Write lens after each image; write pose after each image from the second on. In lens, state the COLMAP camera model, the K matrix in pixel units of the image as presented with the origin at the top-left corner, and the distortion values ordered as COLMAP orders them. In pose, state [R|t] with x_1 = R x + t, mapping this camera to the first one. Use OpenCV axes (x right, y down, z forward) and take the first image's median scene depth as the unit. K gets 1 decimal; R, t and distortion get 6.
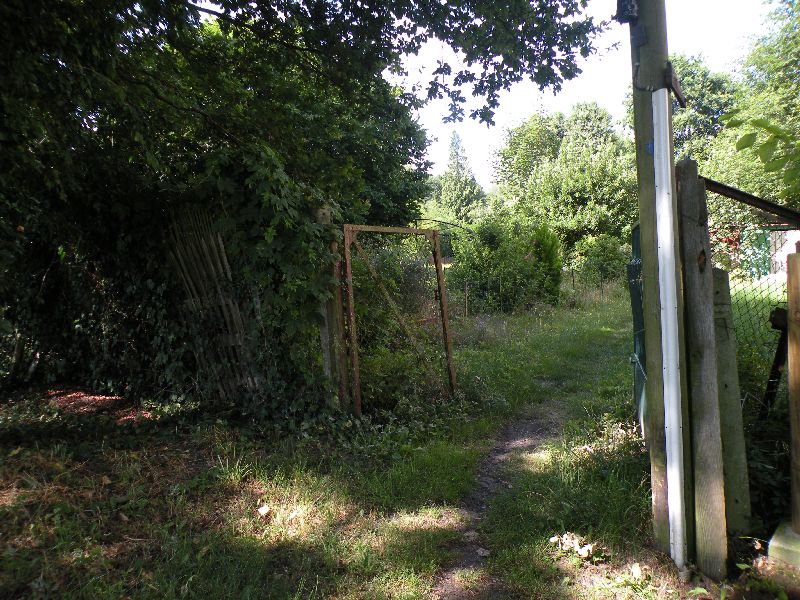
lens RADIAL K [[623.7, 0, 400.5], [0, 623.7, 298.6], [0, 0, 1]] dist [0.008071, 0.015849]
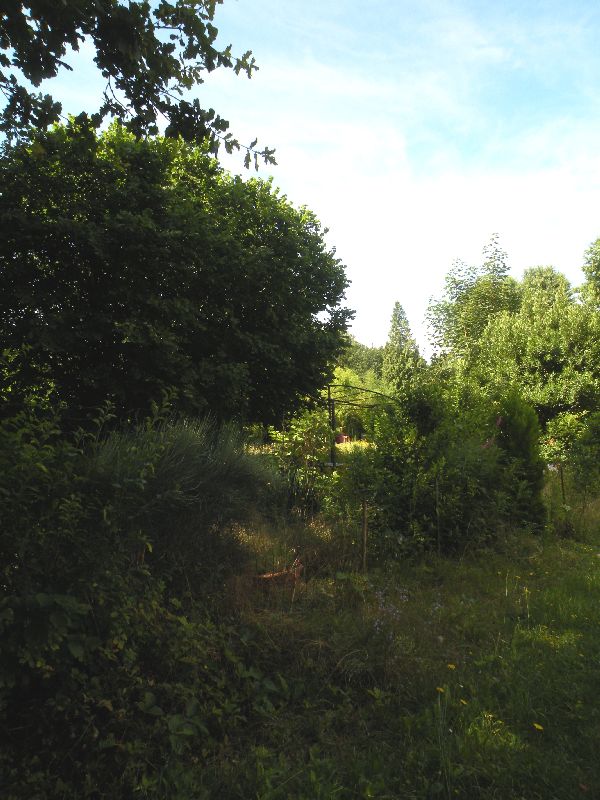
lens RADIAL K [[623.7, 0, 302.4], [0, 623.7, 402.8], [0, 0, 1]] dist [0.008071, 0.015849]
pose [[0.997346, 0.028672, -0.066919, 0.043511], [-0.035800, 0.993520, -0.107870, -0.023183], [0.063393, 0.109980, 0.991910, 0.252746]]
